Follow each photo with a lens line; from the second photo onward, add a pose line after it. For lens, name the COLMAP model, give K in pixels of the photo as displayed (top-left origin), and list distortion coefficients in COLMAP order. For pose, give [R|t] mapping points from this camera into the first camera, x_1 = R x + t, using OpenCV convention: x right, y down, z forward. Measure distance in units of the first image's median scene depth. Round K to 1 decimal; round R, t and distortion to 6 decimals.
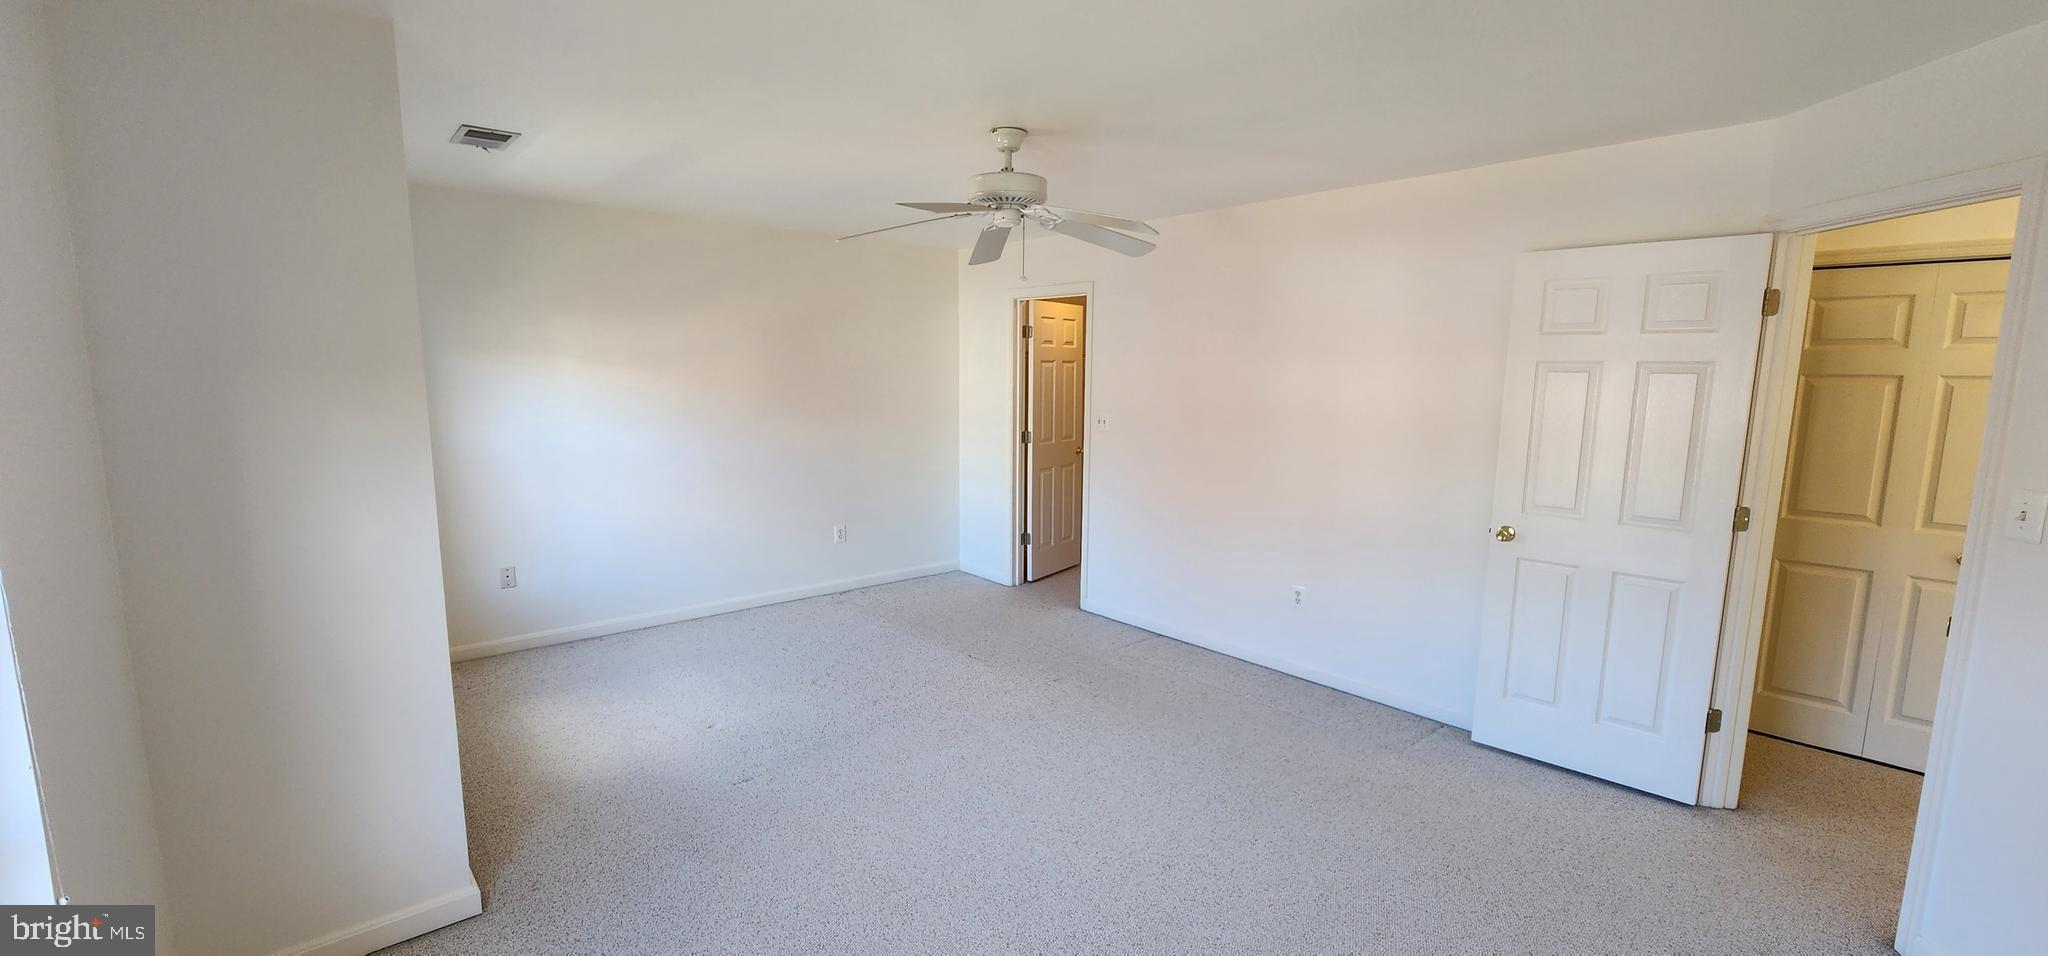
lens RADIAL K [[847.0, 0, 1014.8], [0, 847.0, 486.8], [0, 0, 1]] dist [0.005508, -0.000040]
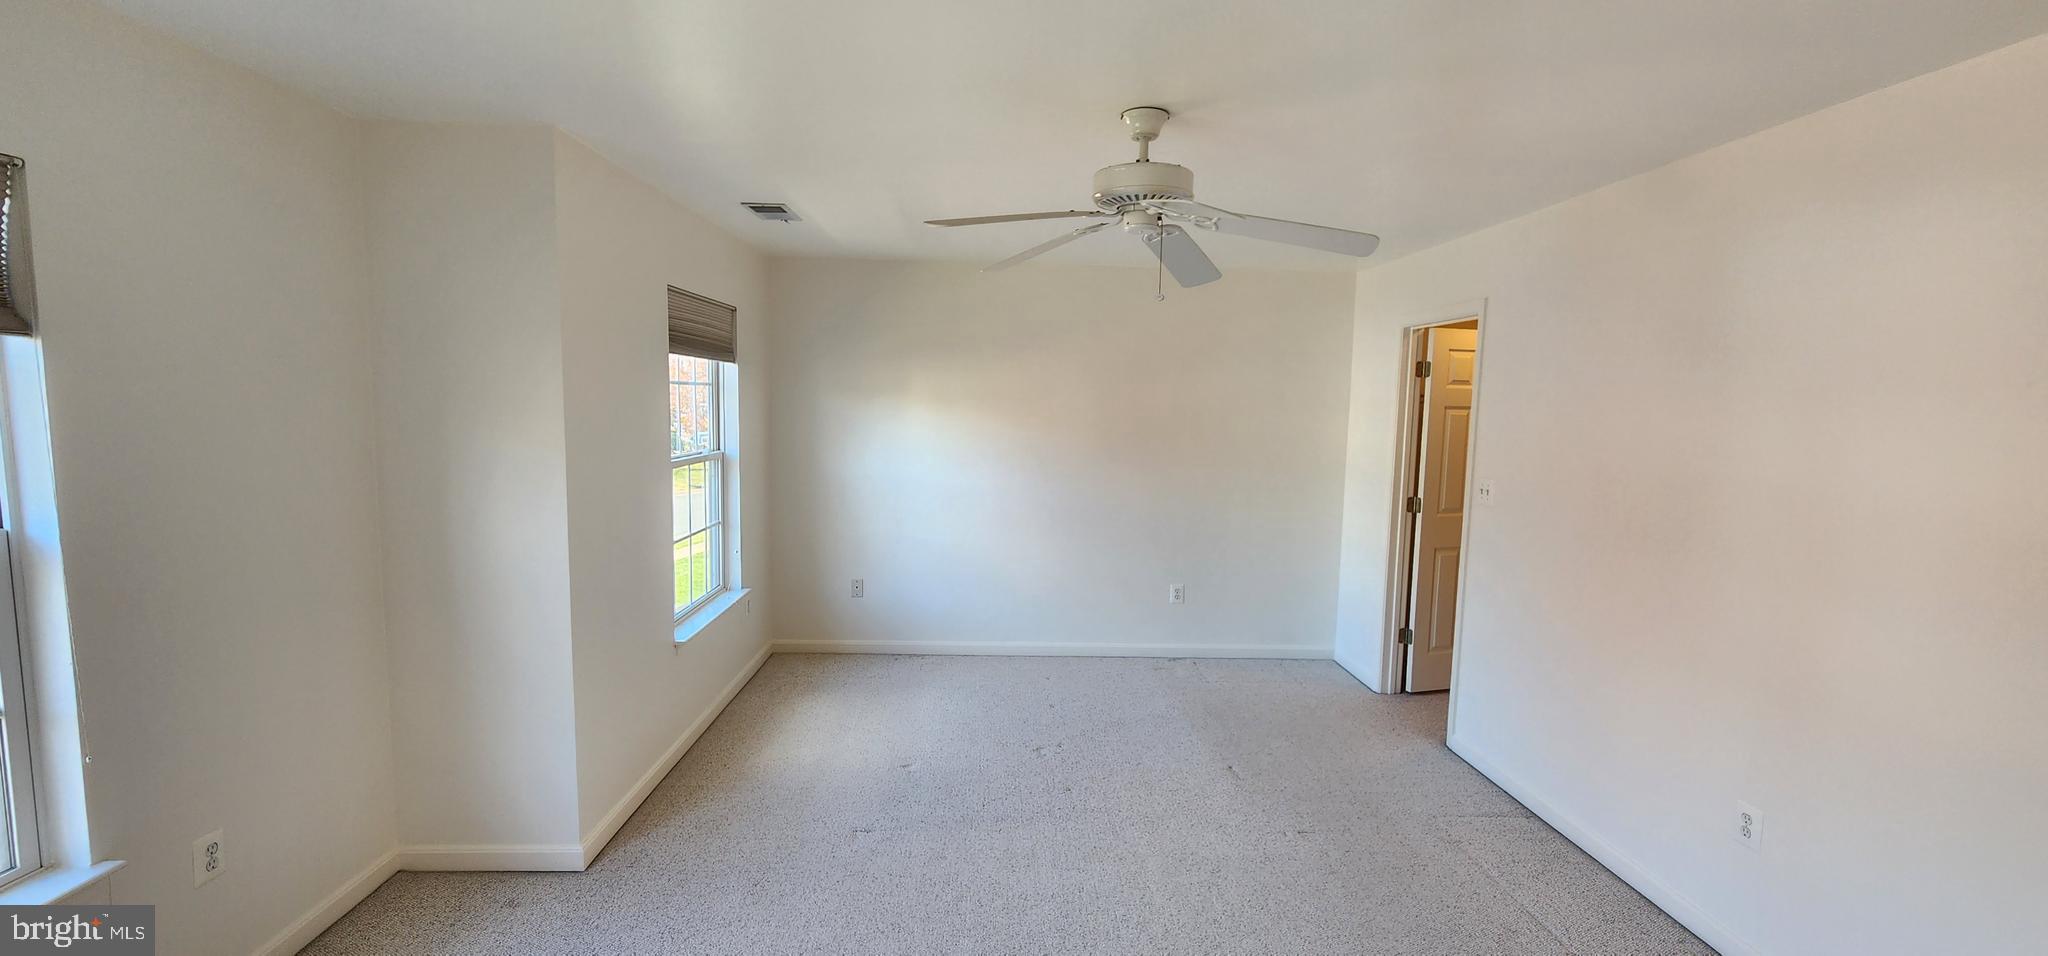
lens RADIAL K [[847.0, 0, 1014.8], [0, 847.0, 486.8], [0, 0, 1]] dist [0.005508, -0.000040]
pose [[0.778403, 0.069760, -0.623877, 0.231889], [-0.102177, 0.994633, -0.016269, -0.027658], [0.619394, 0.076410, 0.781353, 0.187414]]
